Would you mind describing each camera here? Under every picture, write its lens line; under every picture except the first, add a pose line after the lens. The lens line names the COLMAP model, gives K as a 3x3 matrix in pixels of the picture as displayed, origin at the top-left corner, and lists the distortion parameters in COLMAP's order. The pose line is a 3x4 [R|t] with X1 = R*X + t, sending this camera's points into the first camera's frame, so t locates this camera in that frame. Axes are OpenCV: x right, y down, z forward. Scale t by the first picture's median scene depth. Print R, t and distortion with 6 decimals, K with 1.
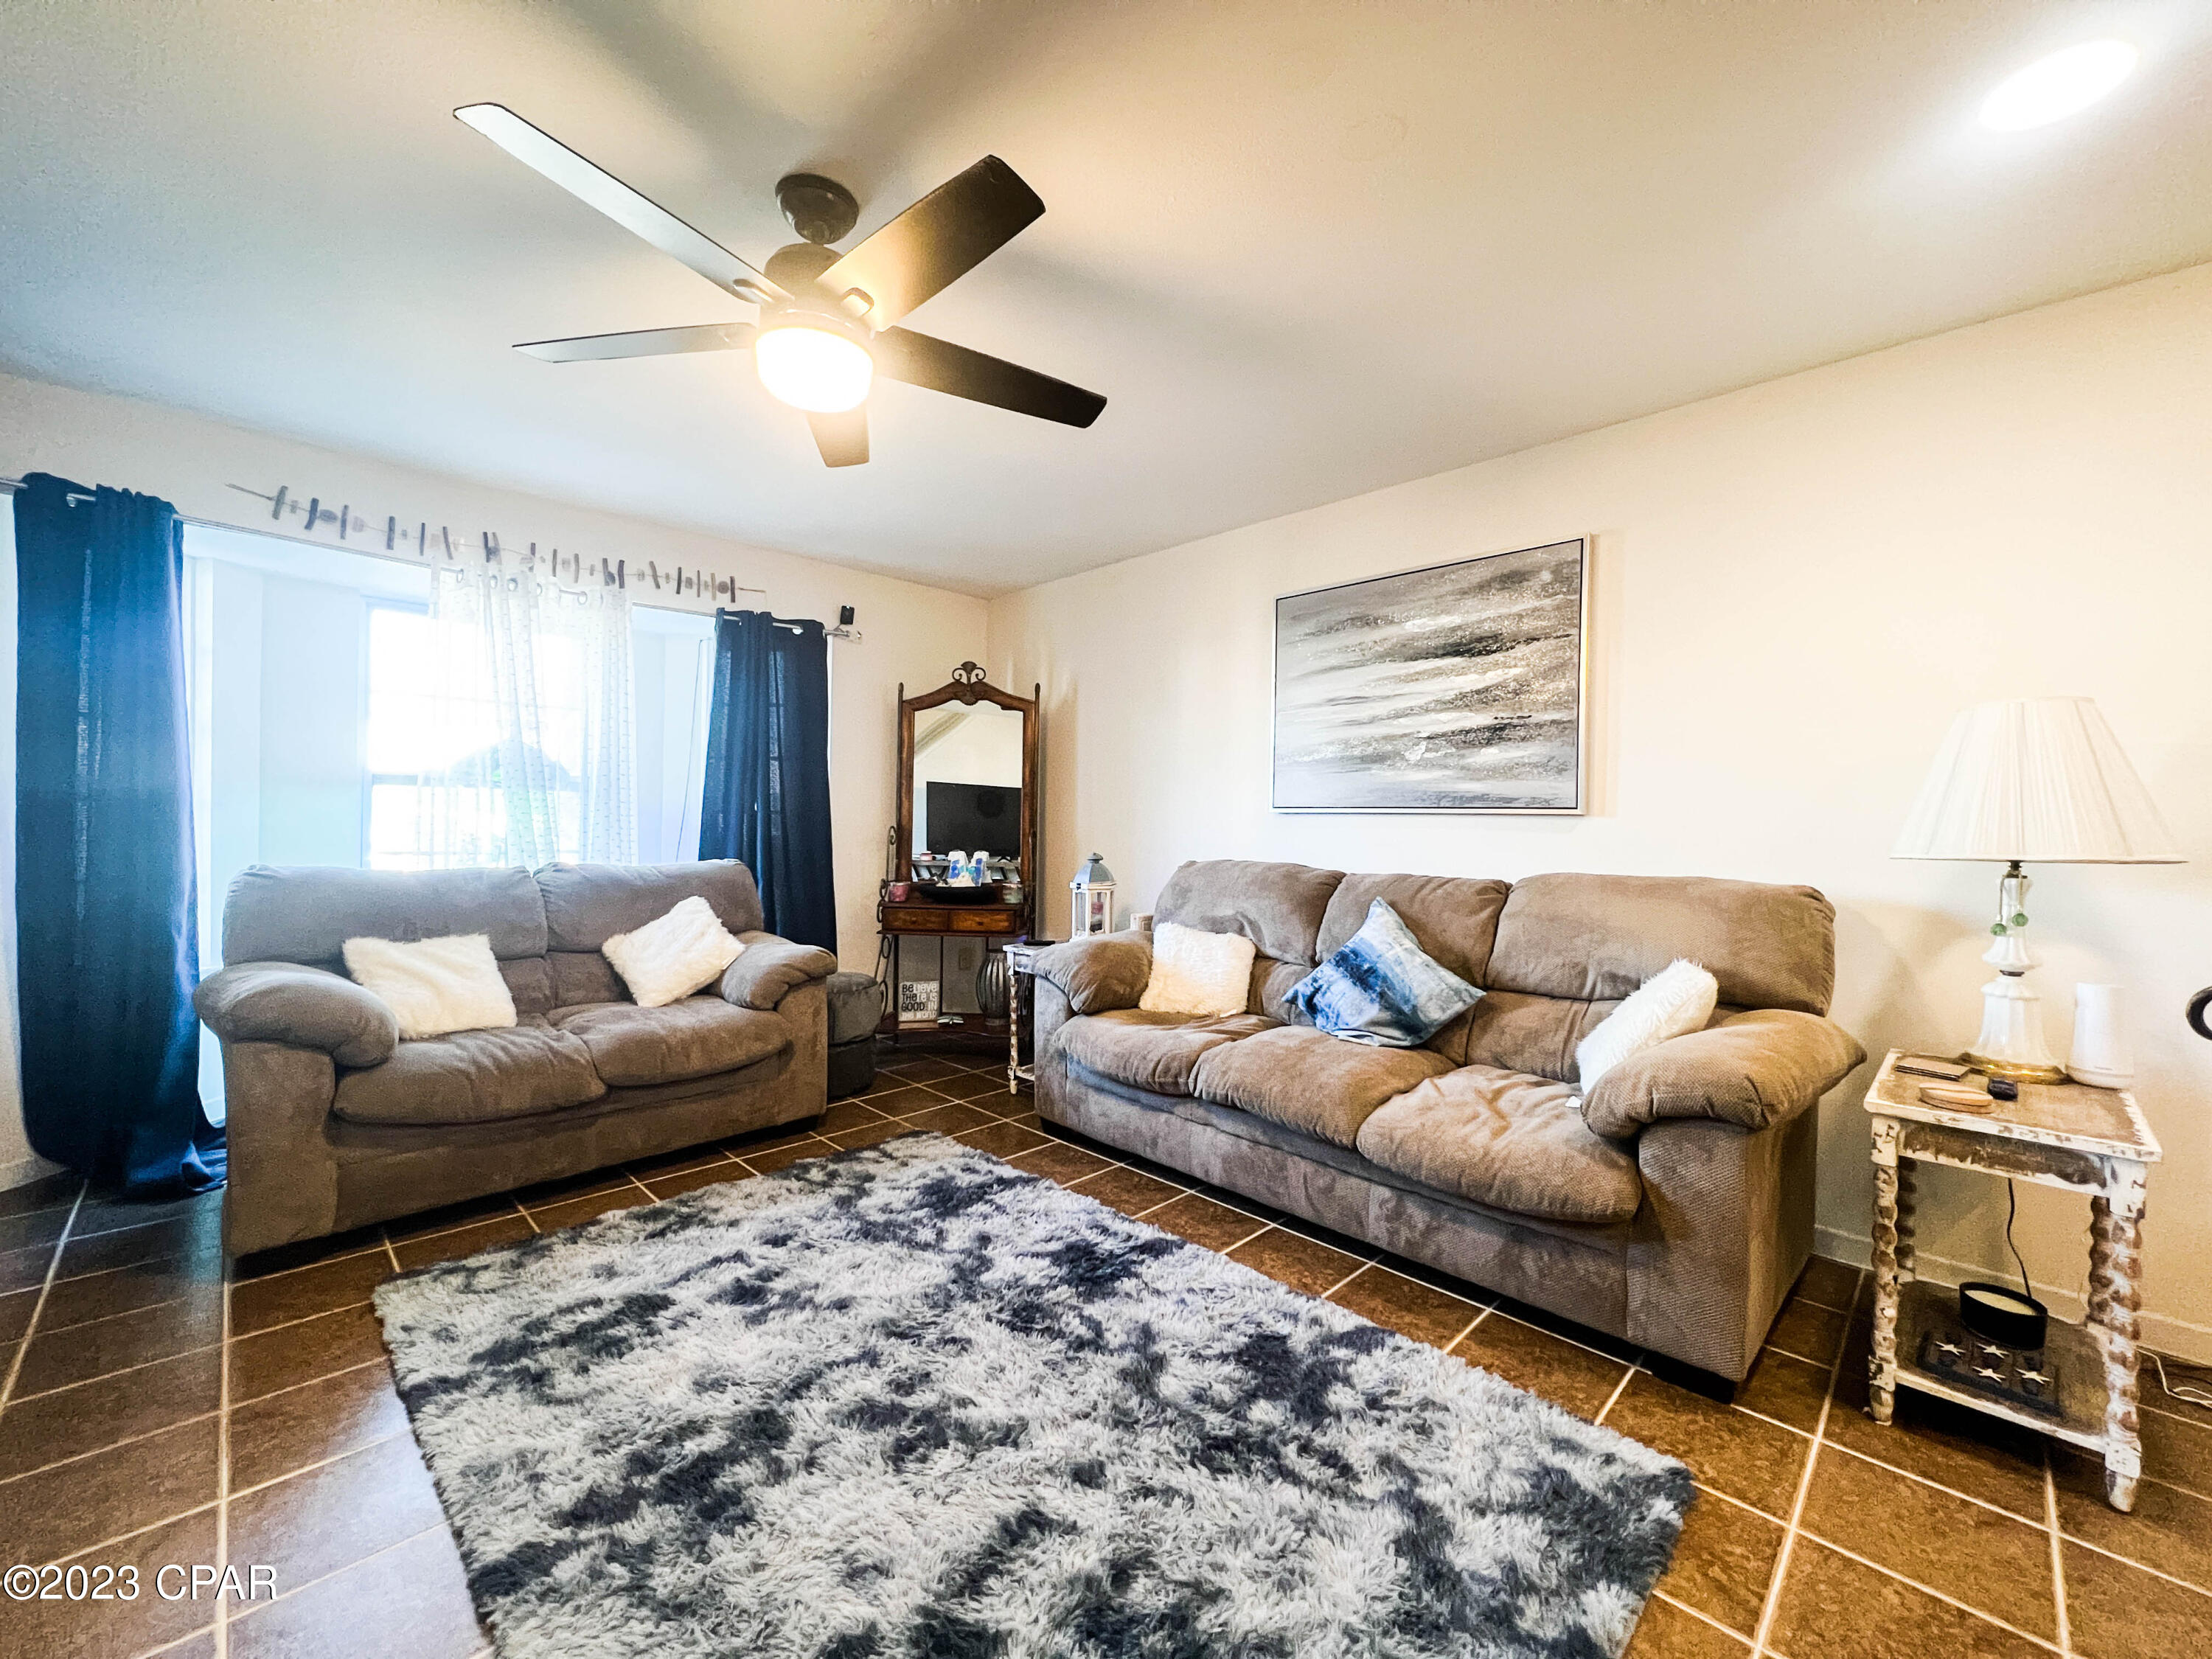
lens RADIAL K [[883.5, 0, 1099.4], [0, 883.5, 825.5], [0, 0, 1]] dist [-0.001576, 0.001065]
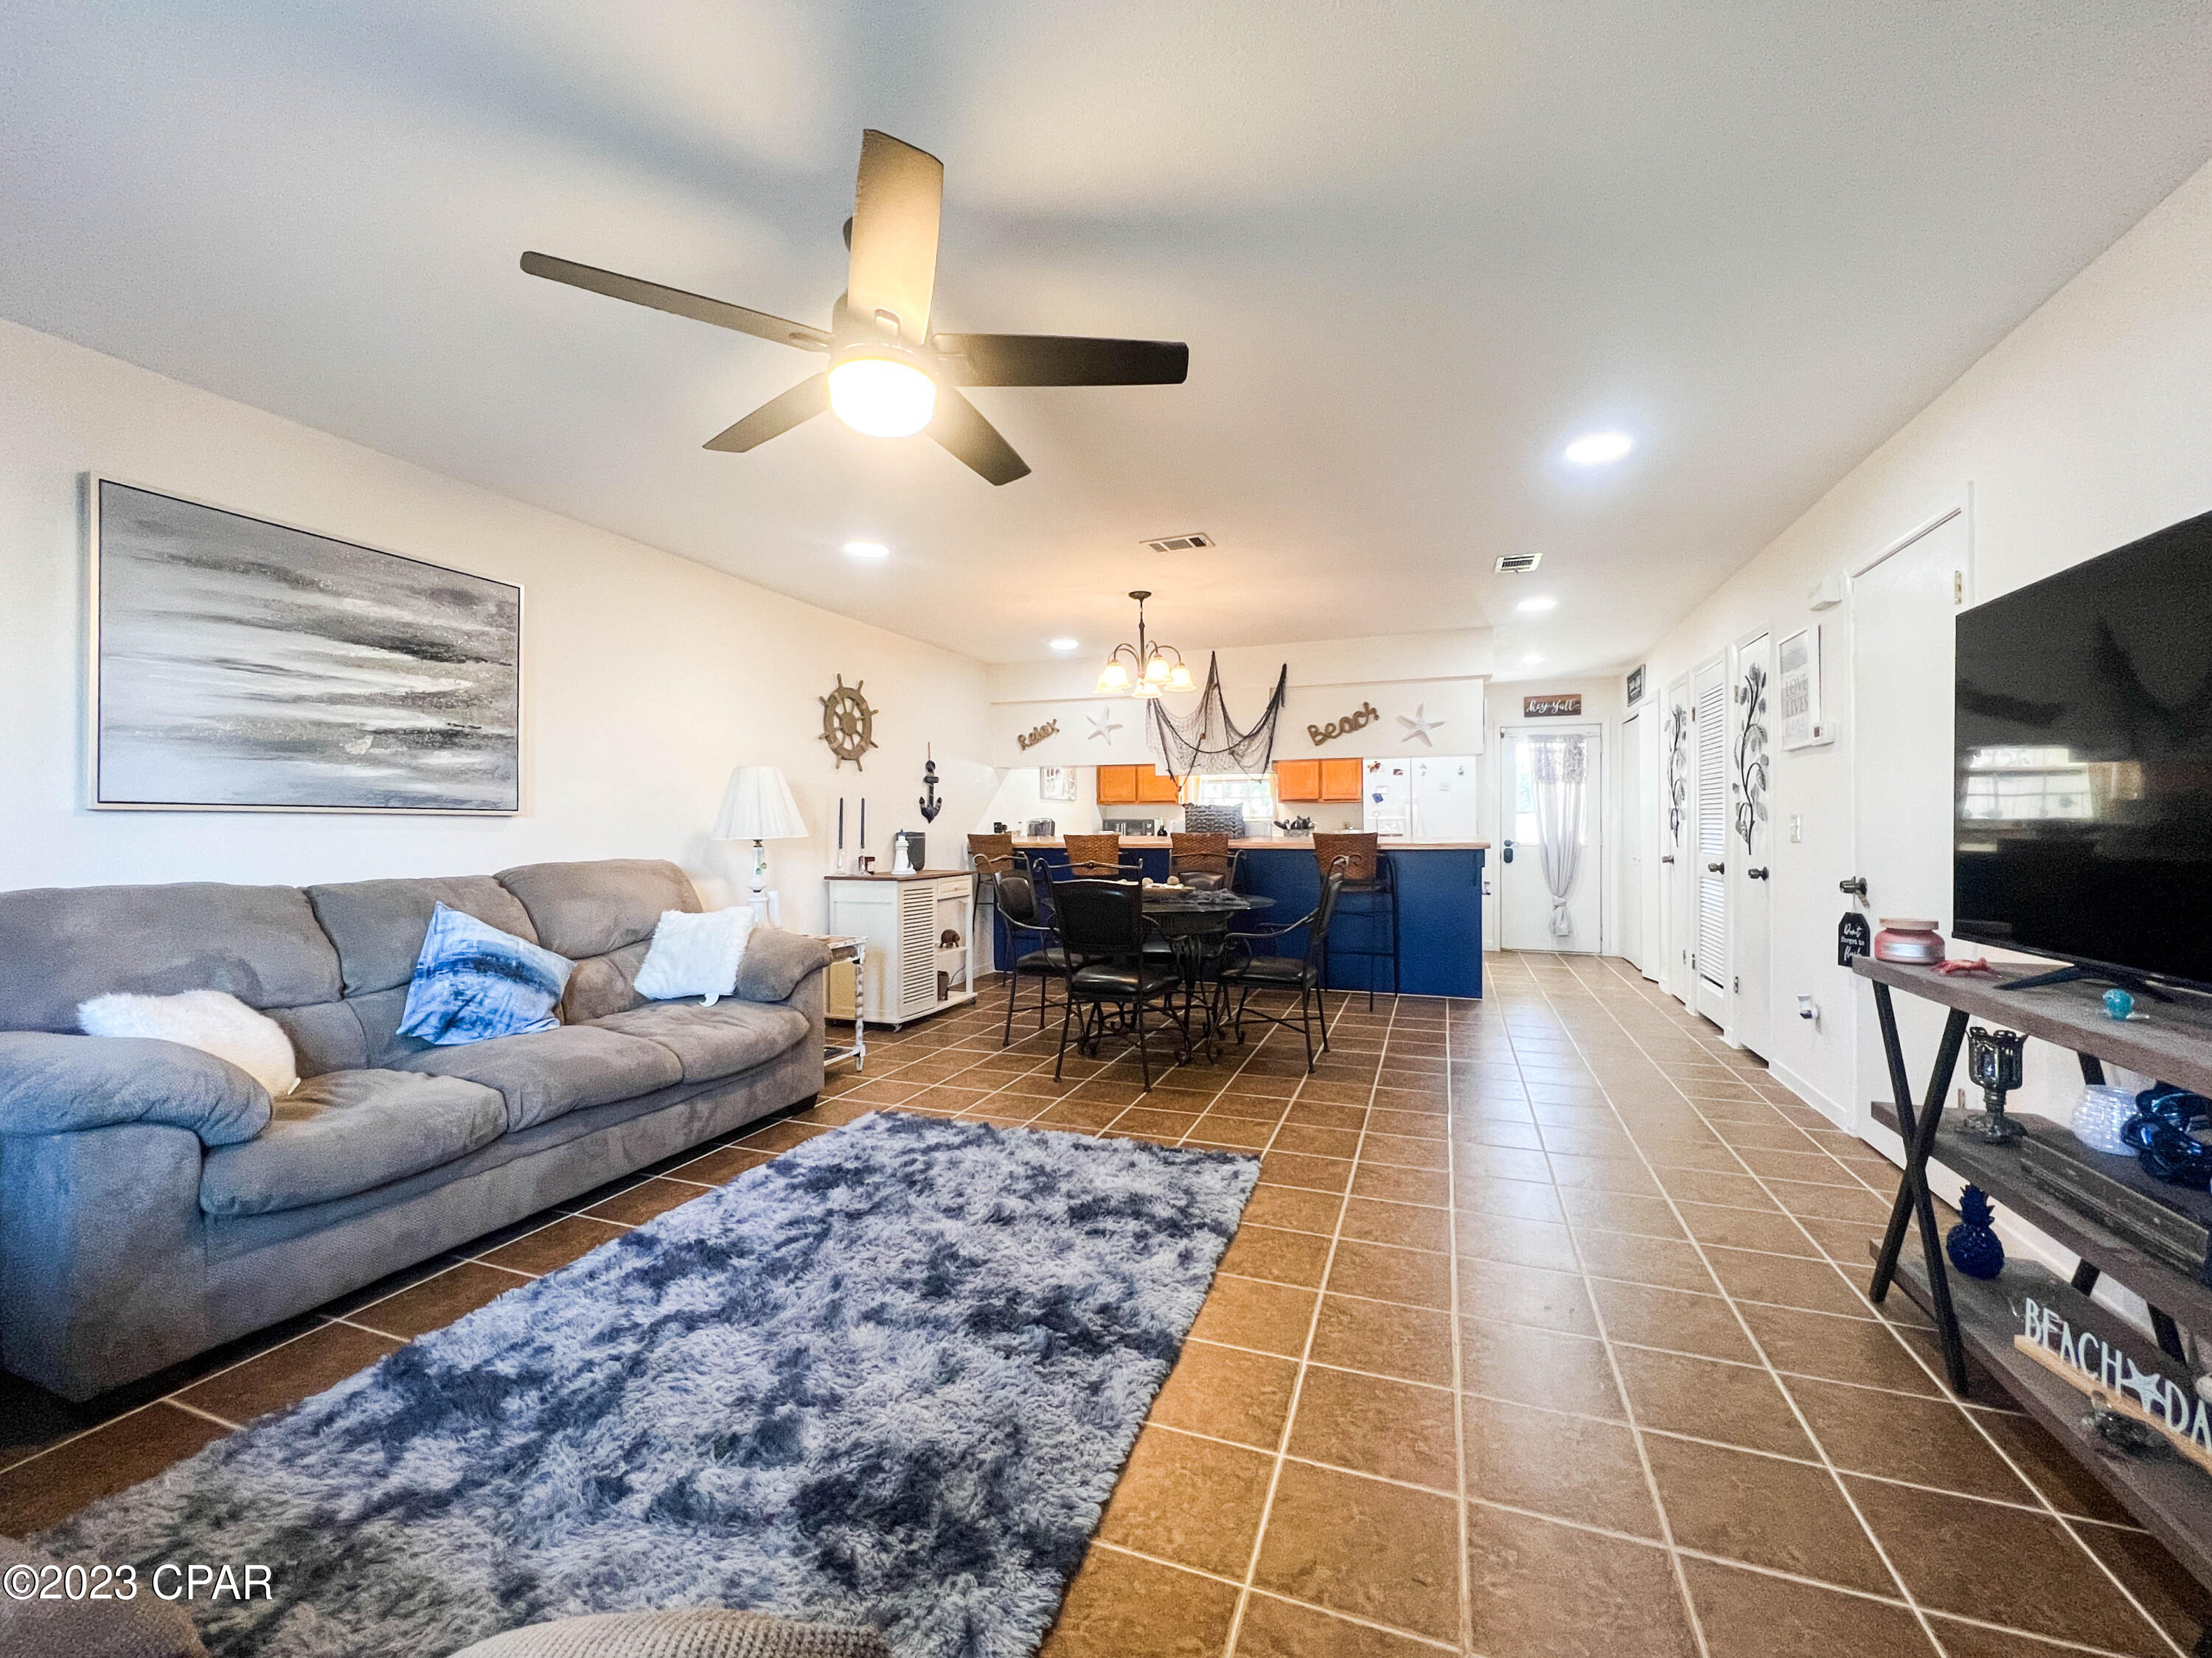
lens RADIAL K [[883.4, 0, 1102.2], [0, 883.4, 838.2], [0, 0, 1]] dist [-0.001576, 0.001065]
pose [[-0.412147, -0.023610, 0.910812, -1.102799], [-0.000015, 0.999664, 0.025907, -0.016519], [-0.911118, 0.010664, -0.412009, 0.954795]]
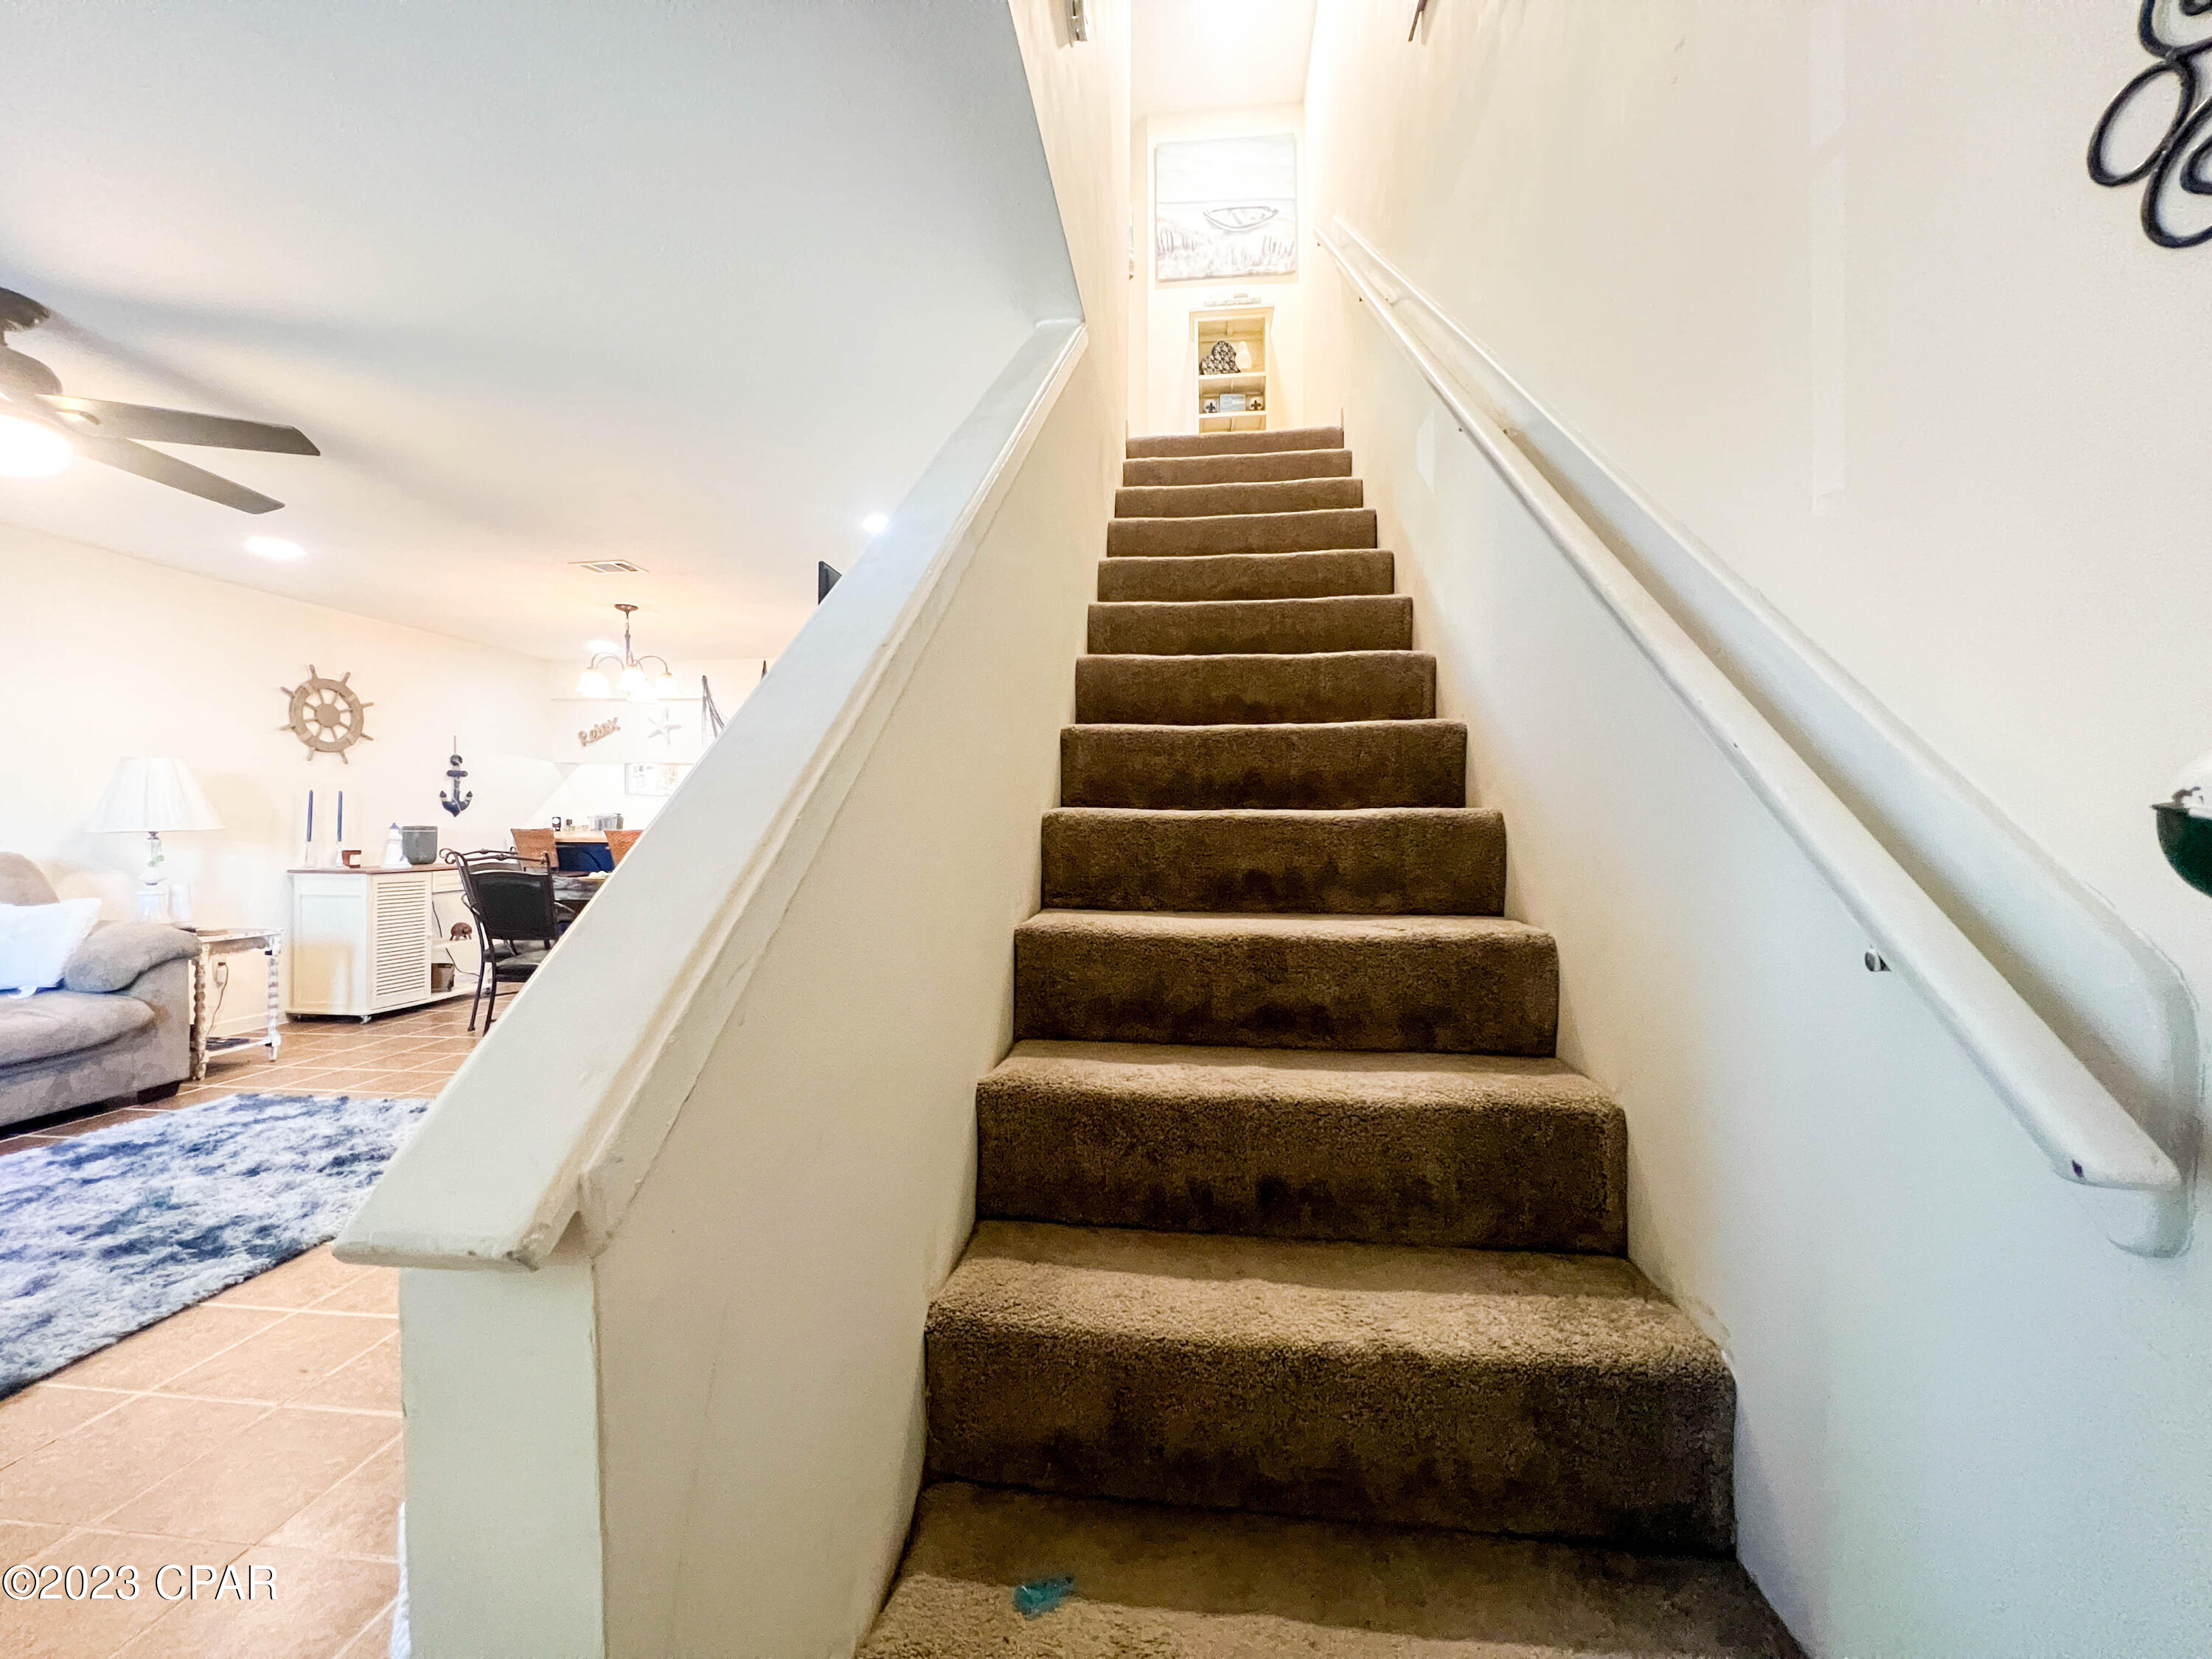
lens RADIAL K [[883.5, 0, 1090.0], [0, 883.5, 829.3], [0, 0, 1]] dist [-0.001576, 0.001065]
pose [[-0.619531, -0.020784, 0.784697, -1.738736], [-0.012219, 0.999784, 0.016834, -0.024879], [-0.784877, 0.000841, -0.619651, 0.463682]]
